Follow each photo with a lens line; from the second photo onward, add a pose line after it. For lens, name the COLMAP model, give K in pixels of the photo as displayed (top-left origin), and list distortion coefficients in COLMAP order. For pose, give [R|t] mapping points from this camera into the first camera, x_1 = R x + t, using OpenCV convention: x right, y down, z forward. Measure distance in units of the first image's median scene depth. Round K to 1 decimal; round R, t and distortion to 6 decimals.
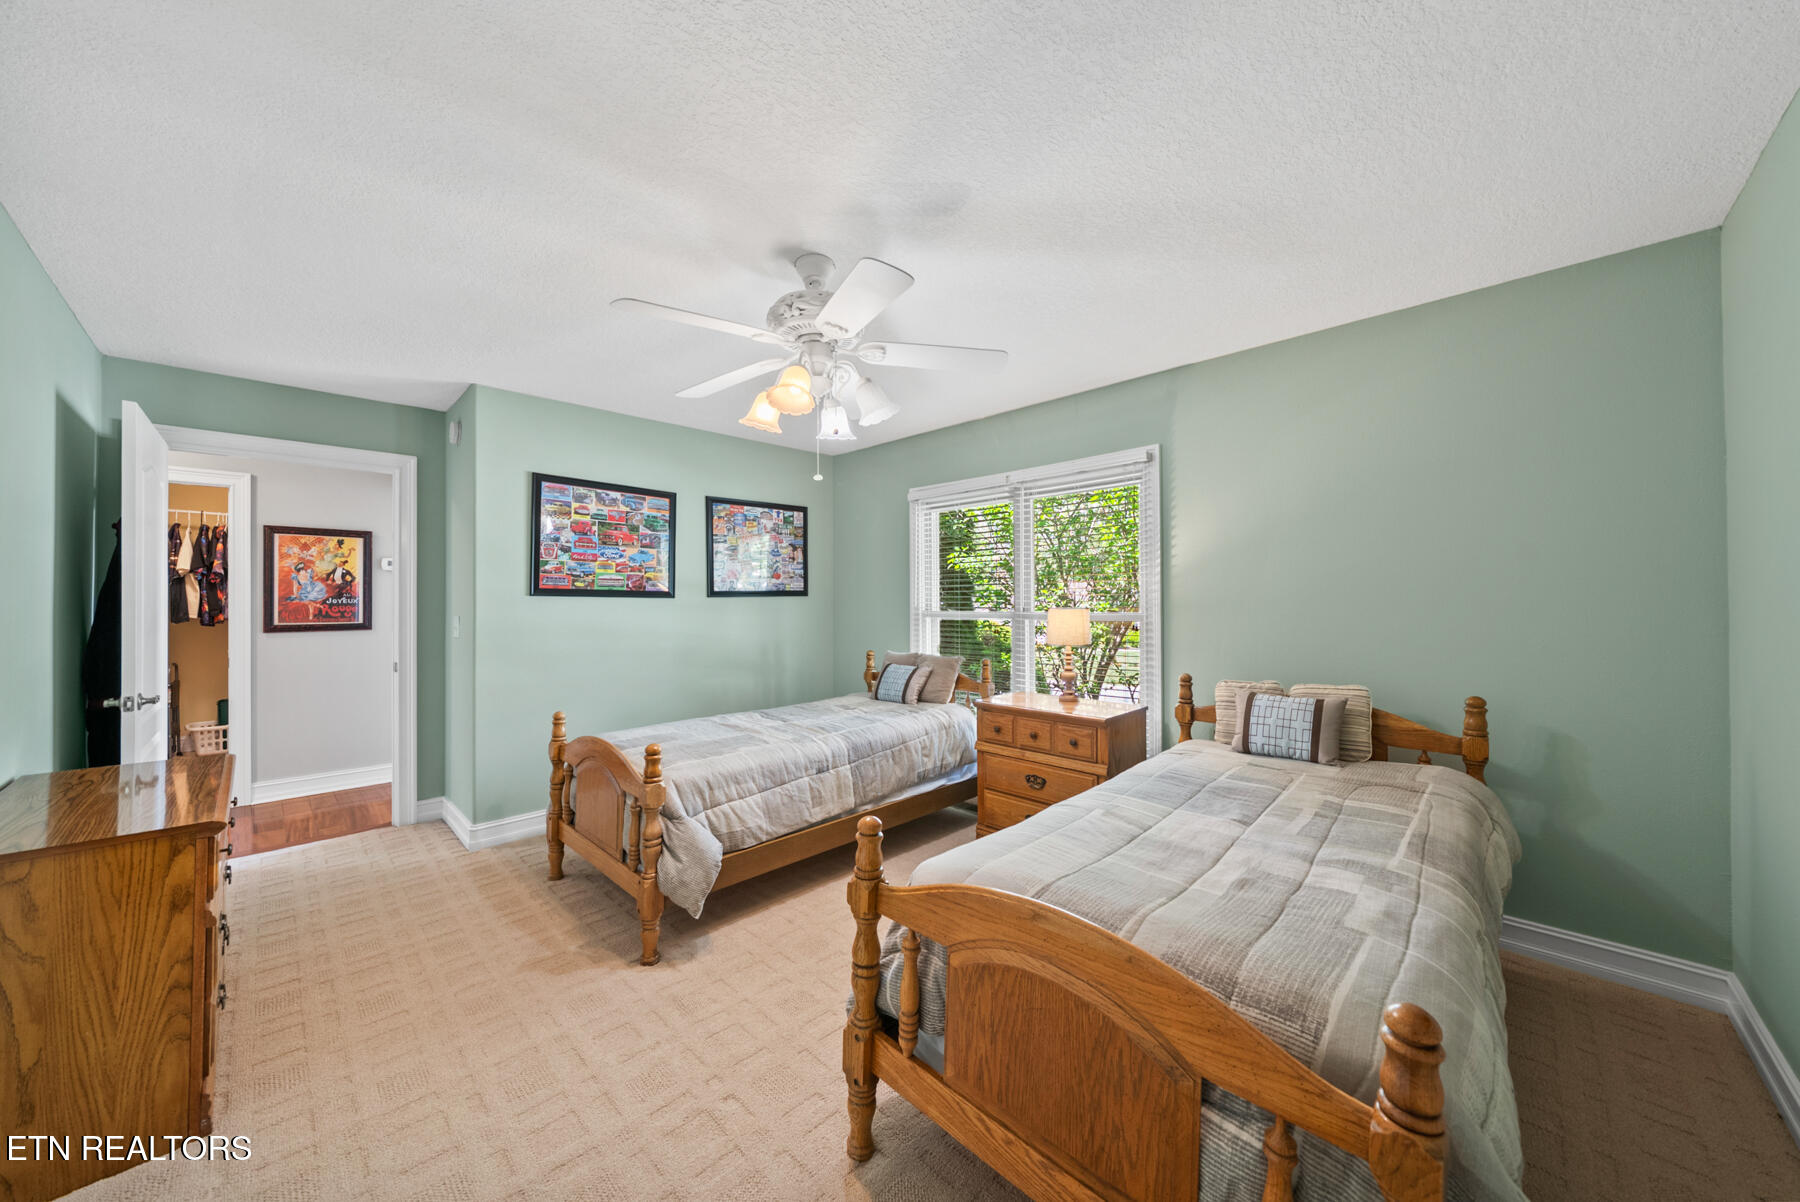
lens RADIAL K [[622.5, 0, 894.4], [0, 622.5, 597.3], [0, 0, 1]] dist [-0.000479, -0.000071]
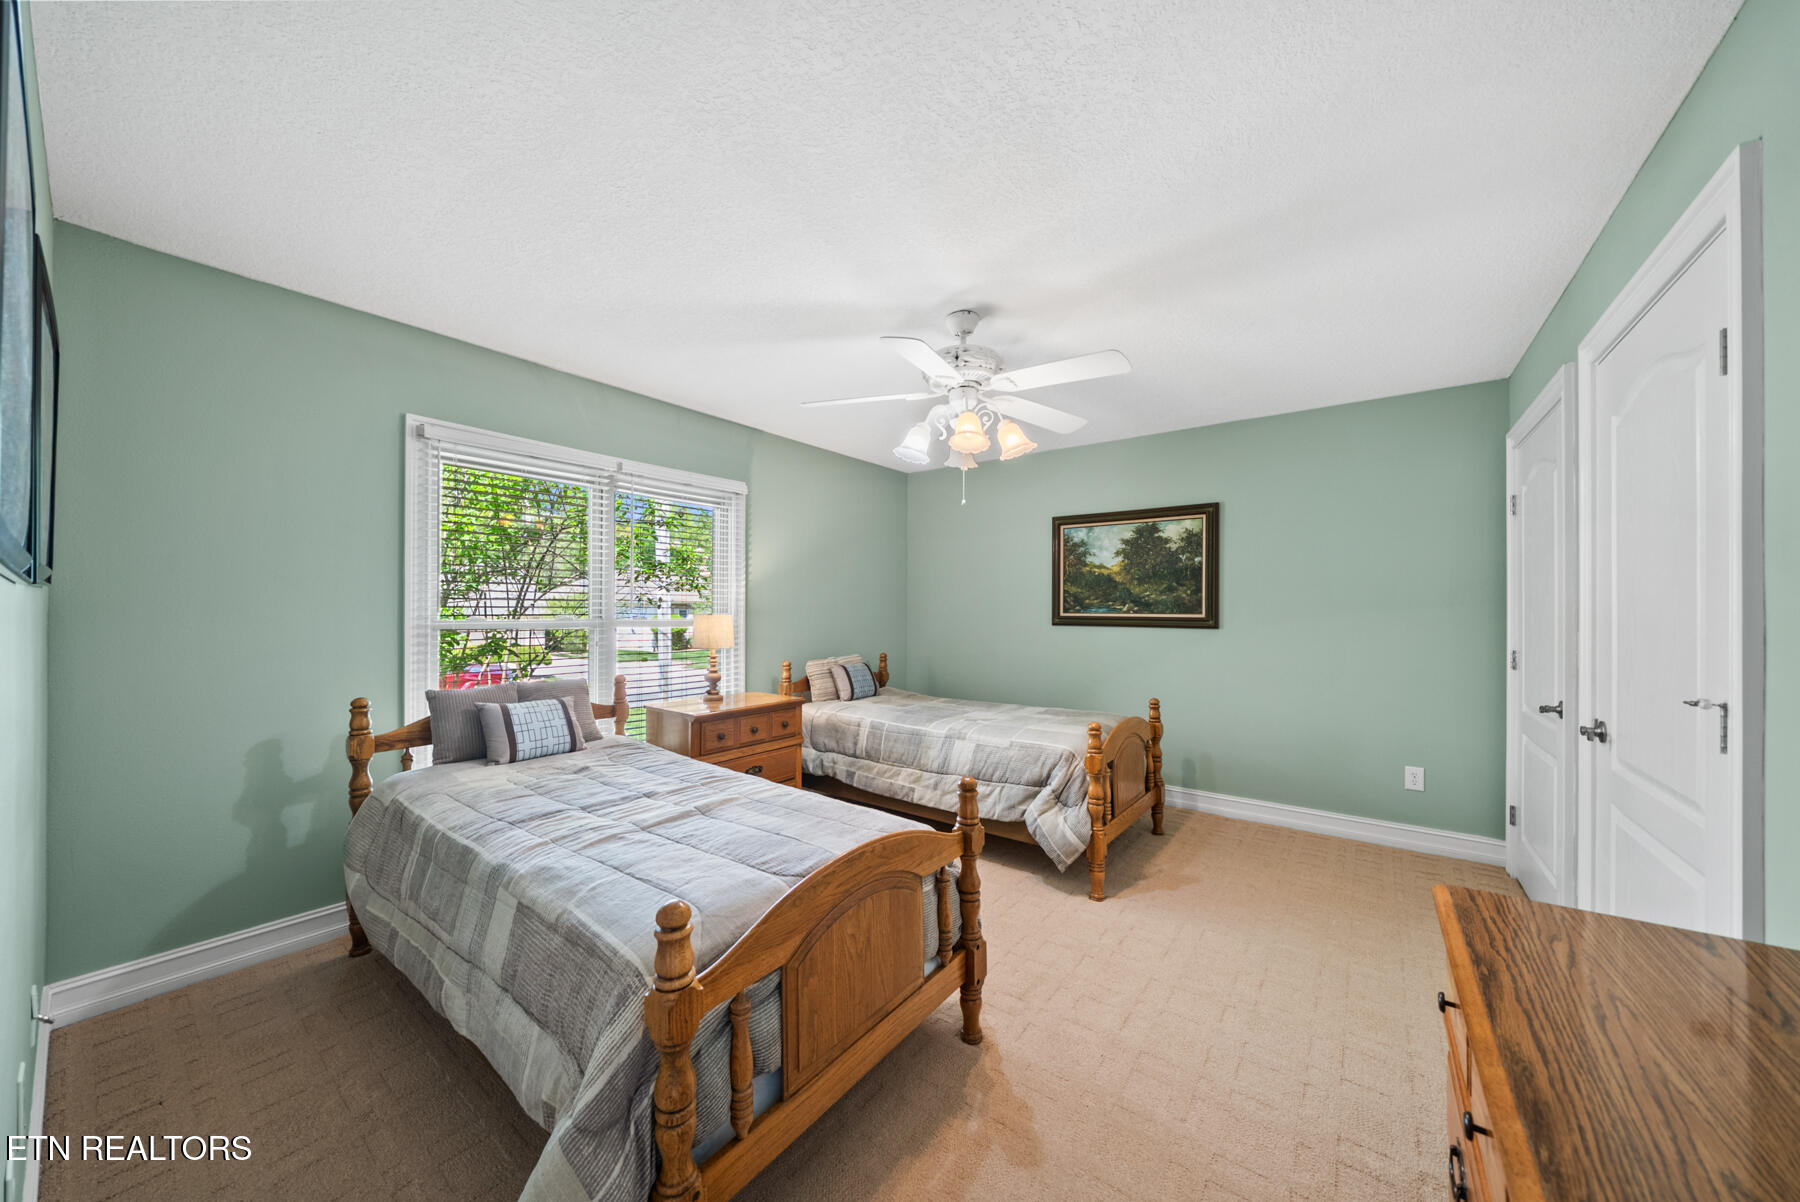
lens RADIAL K [[622.5, 0, 894.4], [0, 622.5, 597.3], [0, 0, 1]] dist [-0.000479, -0.000071]
pose [[-0.126241, 0.039586, 0.991209, -1.176188], [-0.008679, 0.999121, -0.041007, 0.044105], [-0.991962, -0.013780, -0.125787, 1.182760]]
